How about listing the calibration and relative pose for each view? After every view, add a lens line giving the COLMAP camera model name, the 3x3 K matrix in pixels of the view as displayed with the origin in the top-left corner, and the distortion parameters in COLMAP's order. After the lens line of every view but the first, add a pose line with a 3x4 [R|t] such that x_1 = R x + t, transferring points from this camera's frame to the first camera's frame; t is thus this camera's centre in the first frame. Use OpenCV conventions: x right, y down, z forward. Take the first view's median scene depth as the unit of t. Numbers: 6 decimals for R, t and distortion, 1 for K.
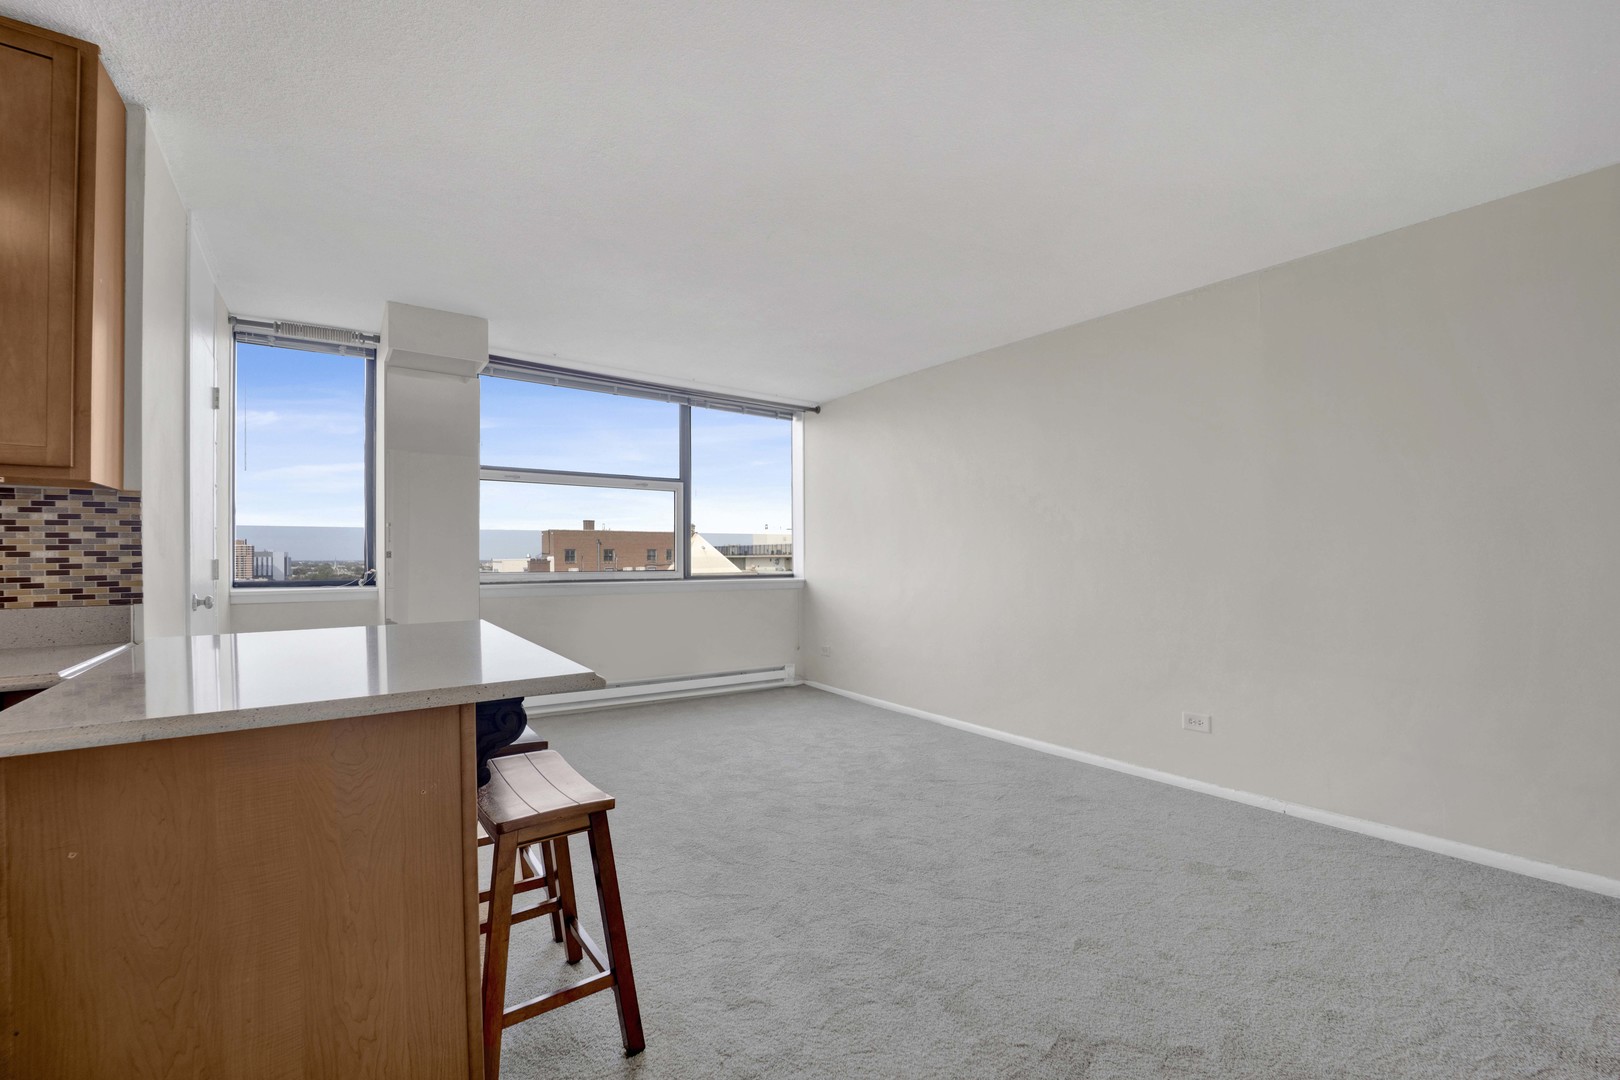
lens RADIAL K [[673.2, 0, 851.5], [0, 673.2, 563.0], [0, 0, 1]] dist [-0.017936, 0.000043]
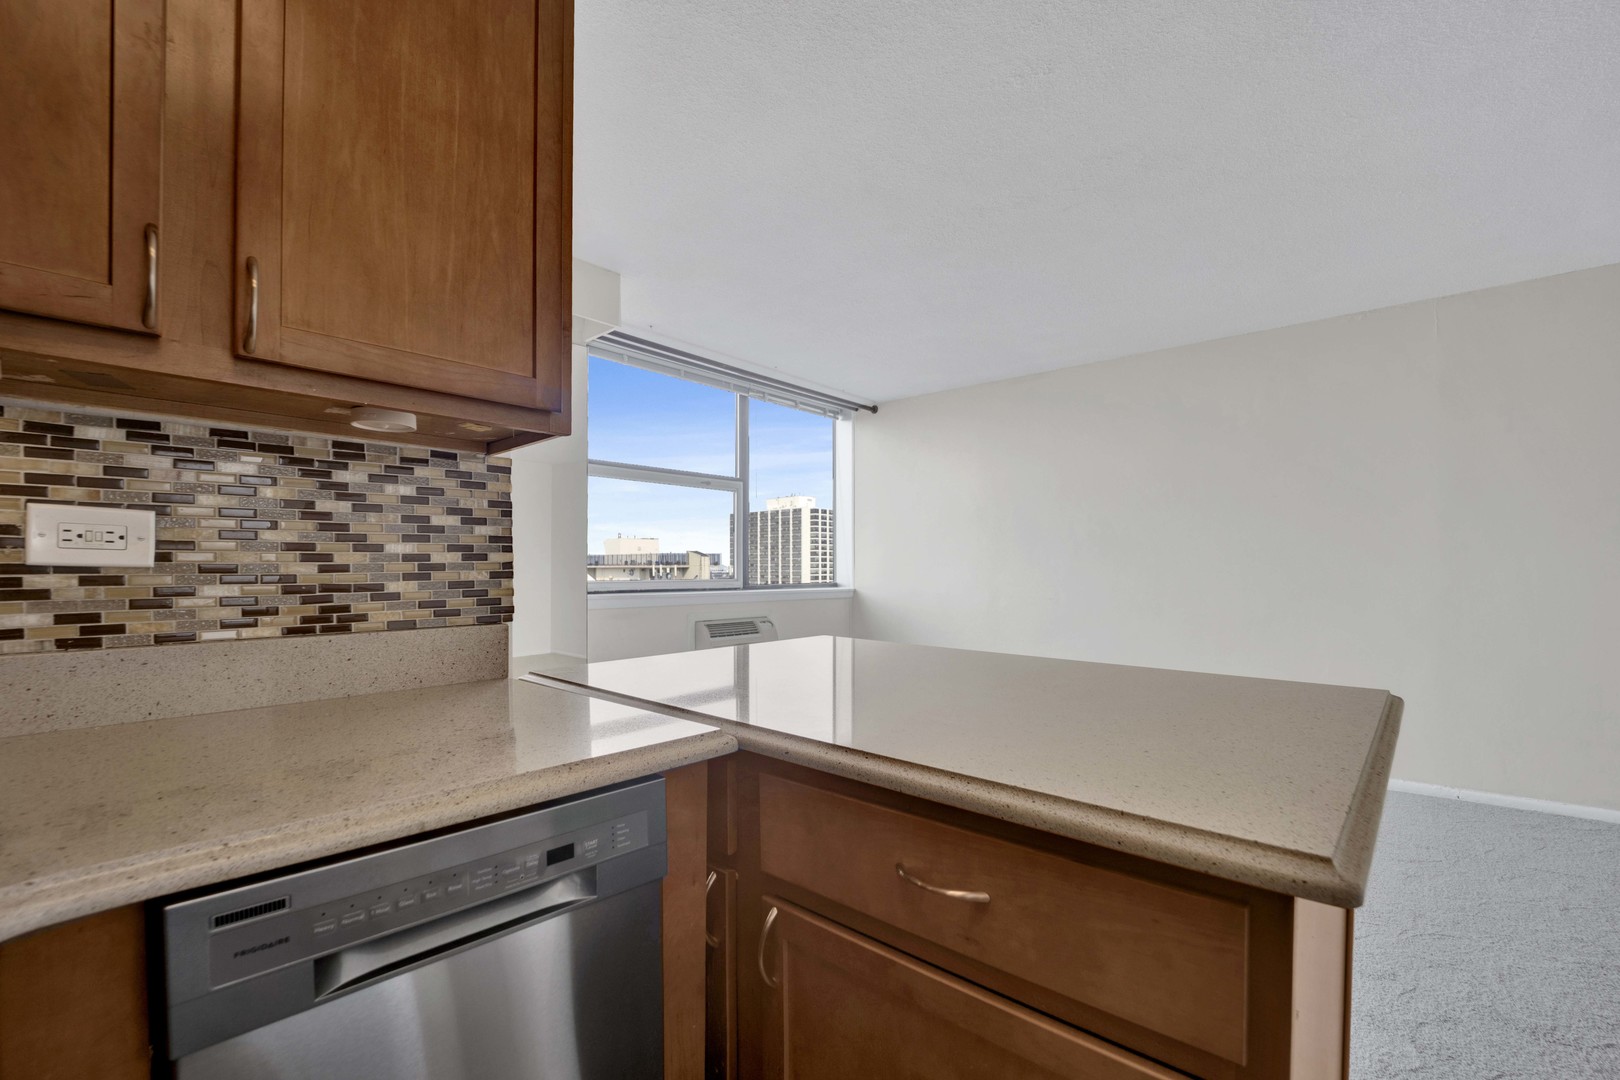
lens RADIAL K [[673.2, 0, 863.4], [0, 673.2, 589.7], [0, 0, 1]] dist [-0.017936, 0.000043]
pose [[0.978022, -0.003914, 0.208463, -0.891432], [-0.001066, 0.999717, 0.023773, 0.011232], [-0.208497, -0.023473, 0.977741, 0.245249]]
